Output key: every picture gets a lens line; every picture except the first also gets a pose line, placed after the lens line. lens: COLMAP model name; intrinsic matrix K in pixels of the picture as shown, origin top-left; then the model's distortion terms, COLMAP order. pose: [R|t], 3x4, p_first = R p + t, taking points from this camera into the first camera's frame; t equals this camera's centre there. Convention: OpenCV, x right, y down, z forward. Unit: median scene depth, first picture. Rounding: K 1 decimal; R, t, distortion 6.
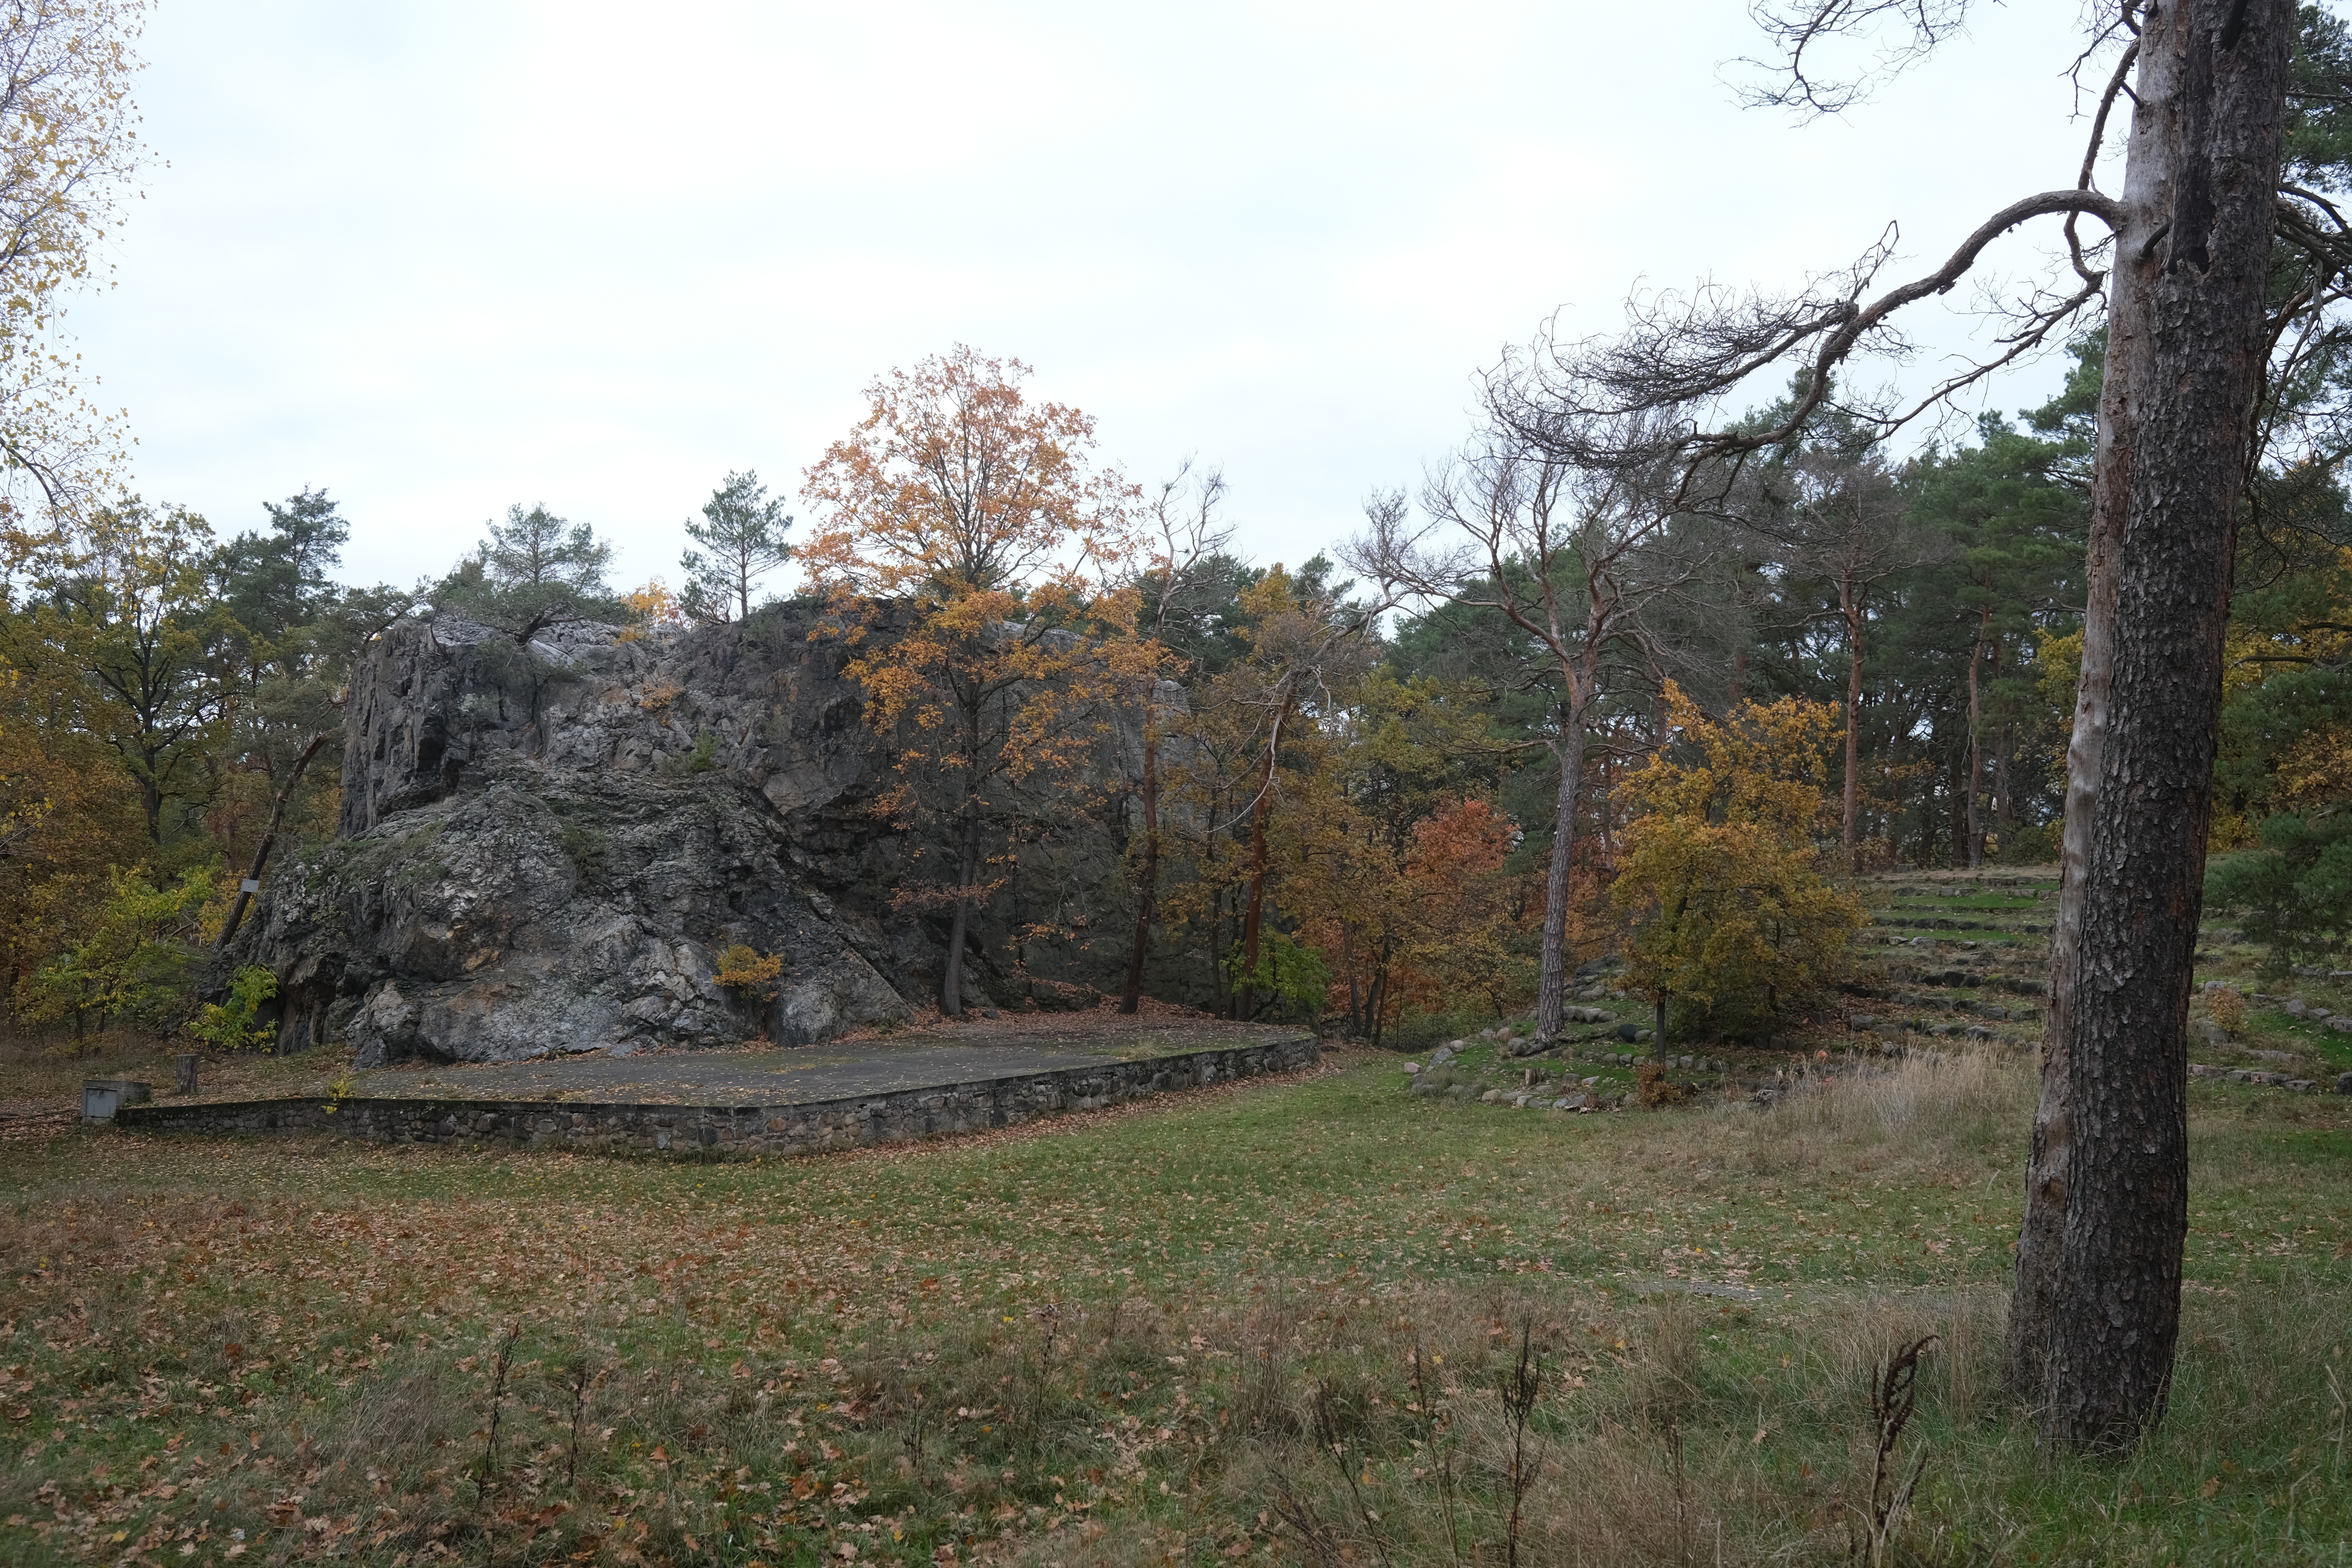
lens RADIAL K [[2369.2, 0, 1183.6], [0, 2369.2, 814.2], [0, 0, 1]] dist [-0.065321, 0.154740]
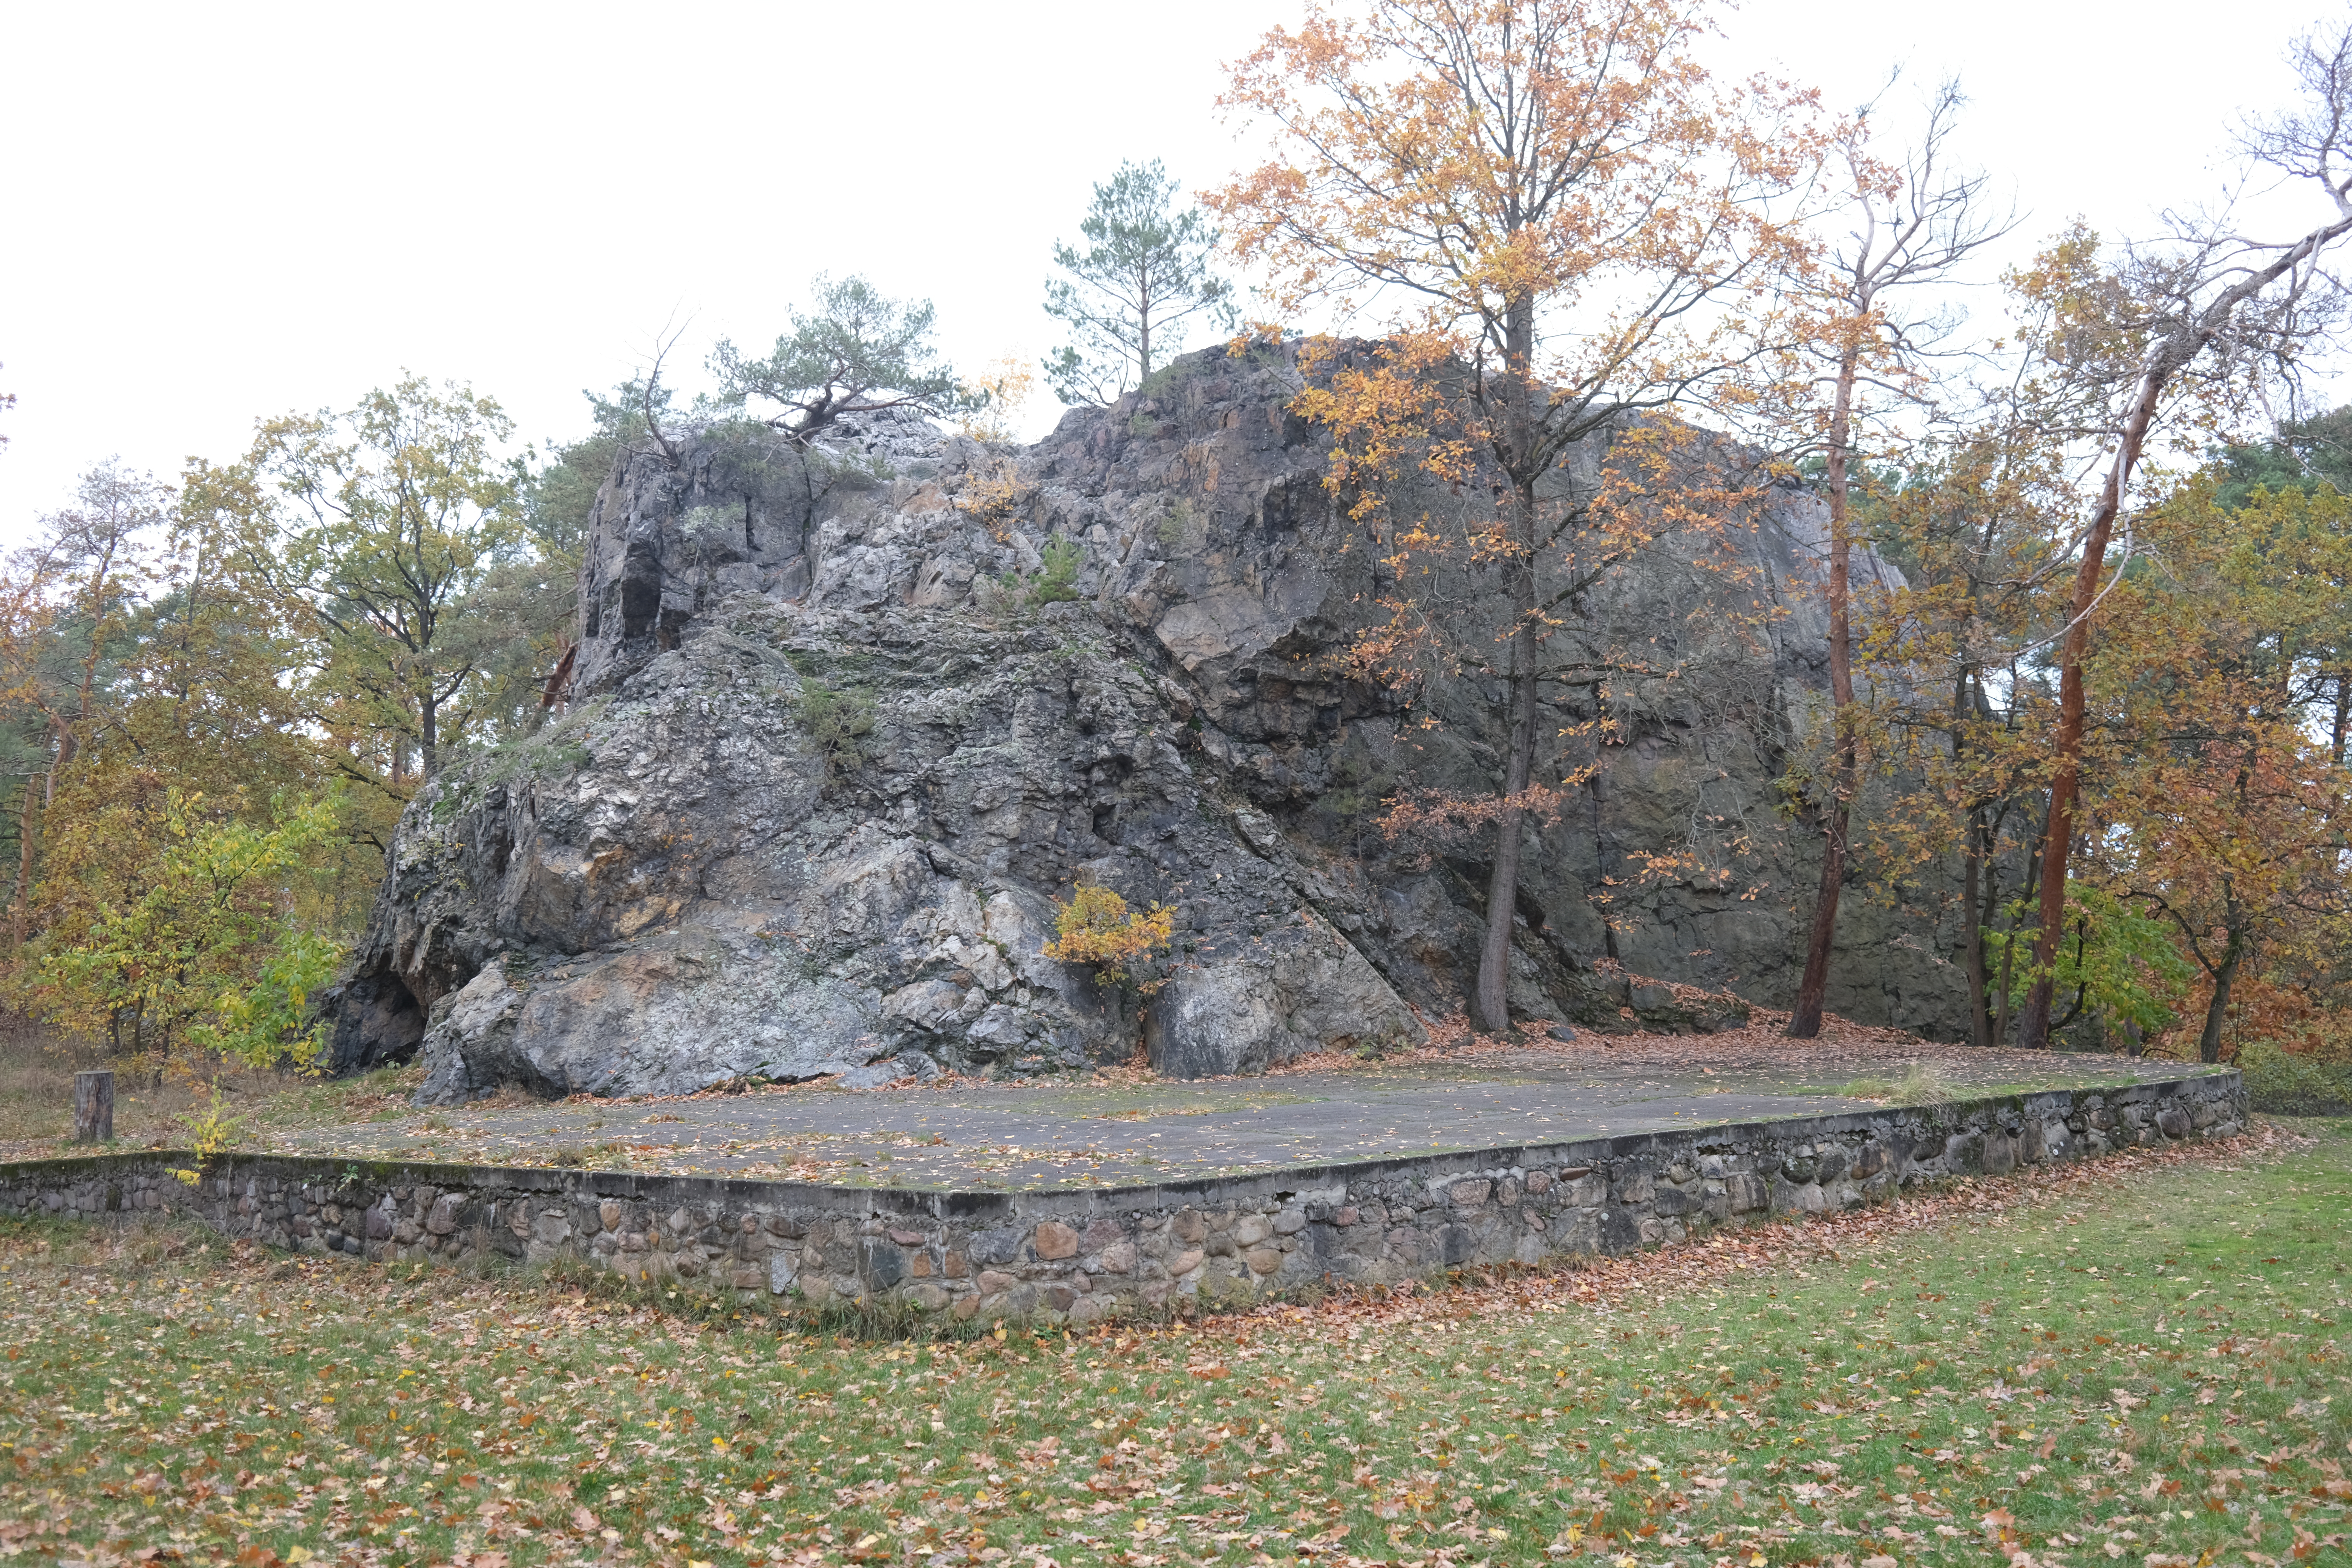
lens RADIAL K [[2367.8, 0, 1183.9], [0, 2367.8, 814.6], [0, 0, 1]] dist [-0.065178, 0.153312]
pose [[0.976207, -0.011012, -0.216562, -0.050892], [0.003332, 0.999354, -0.035796, 0.056783], [0.216816, 0.034223, 0.975612, 0.469028]]
